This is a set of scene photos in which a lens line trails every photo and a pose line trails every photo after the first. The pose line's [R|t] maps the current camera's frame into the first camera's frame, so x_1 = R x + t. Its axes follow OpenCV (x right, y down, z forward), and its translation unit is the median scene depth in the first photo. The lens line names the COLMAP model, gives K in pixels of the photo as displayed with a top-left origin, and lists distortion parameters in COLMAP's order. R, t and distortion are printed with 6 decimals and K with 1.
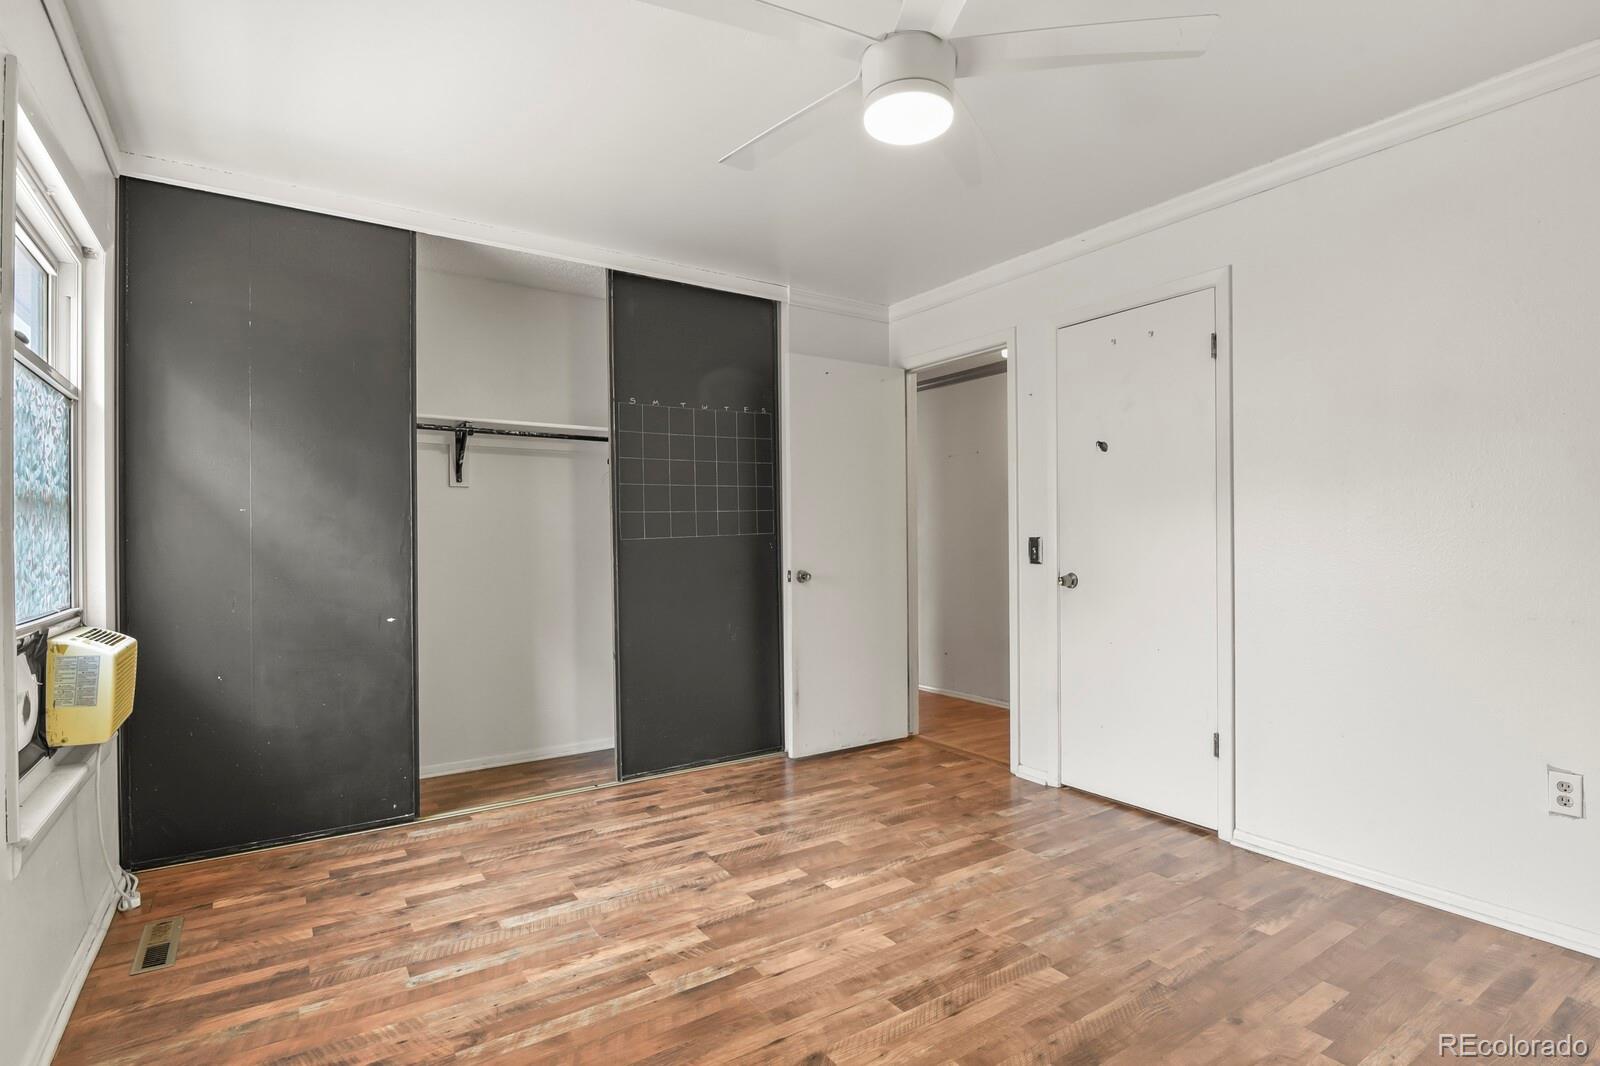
lens RADIAL K [[777.5, 0, 799.7], [0, 777.5, 538.5], [0, 0, 1]] dist [-0.006062, -0.006321]
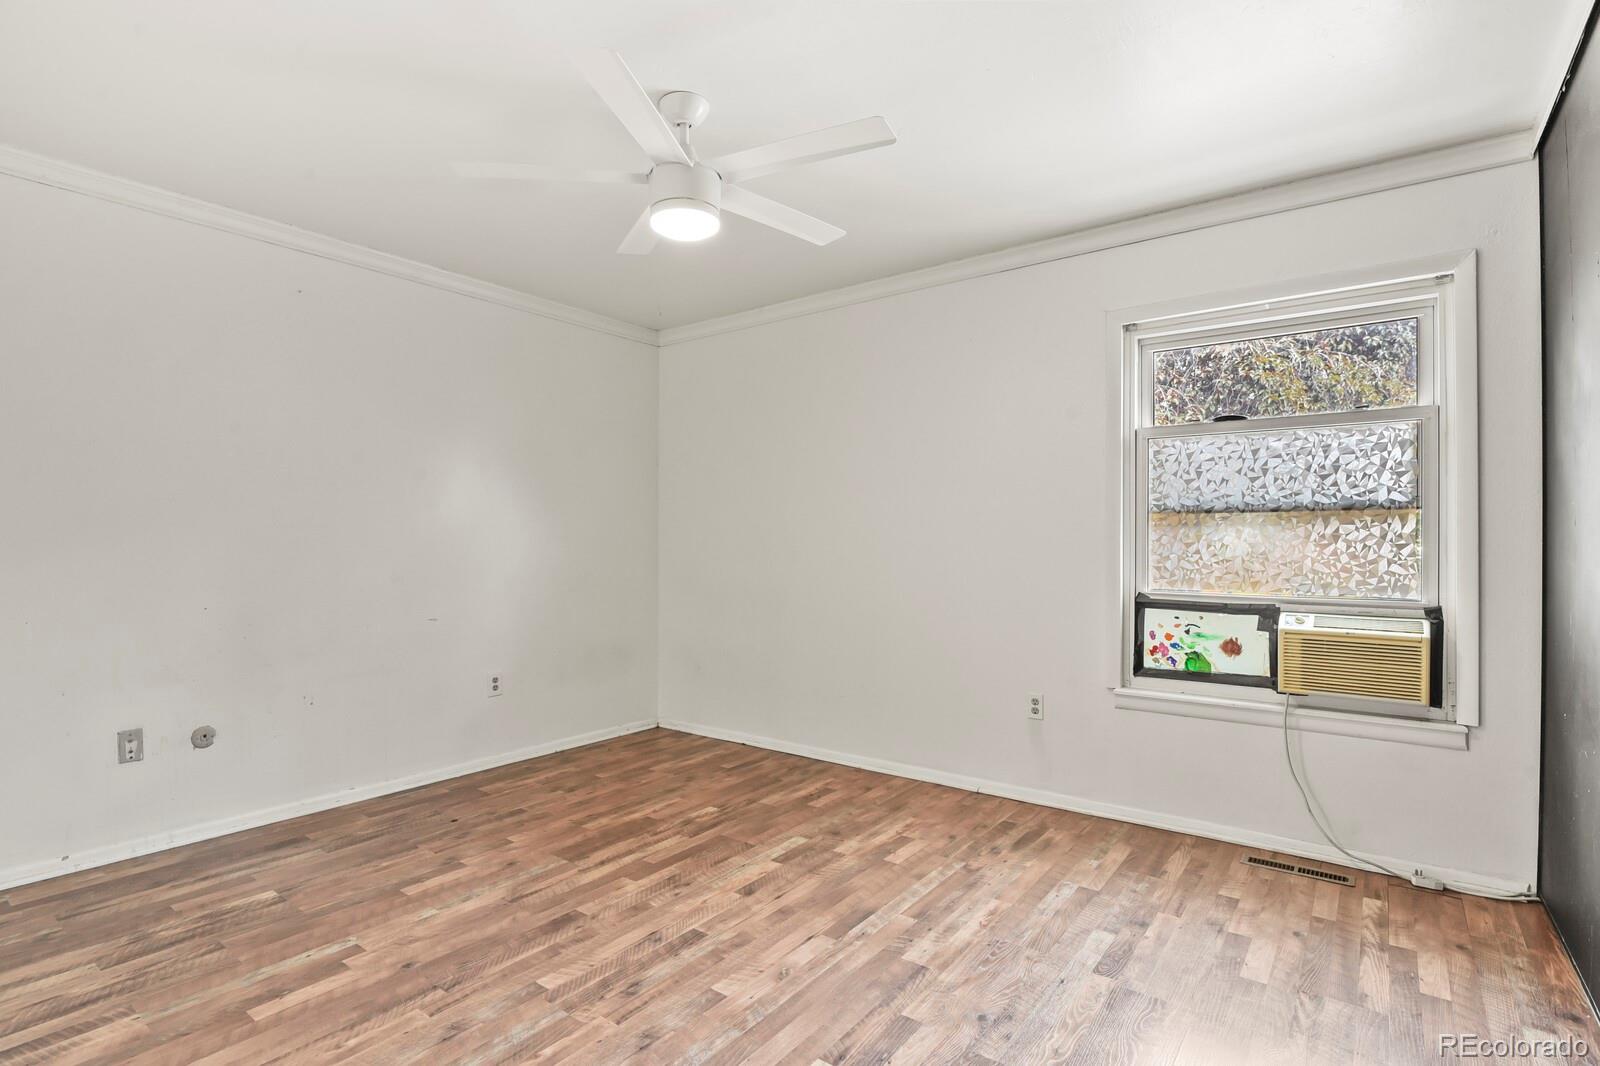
lens RADIAL K [[777.5, 0, 799.3], [0, 777.5, 537.1], [0, 0, 1]] dist [-0.006062, -0.006321]
pose [[-0.943976, 0.004771, -0.329979, 0.342578], [0.006850, 0.999963, -0.005138, -0.005510], [0.329942, -0.007110, -0.943974, 2.004798]]
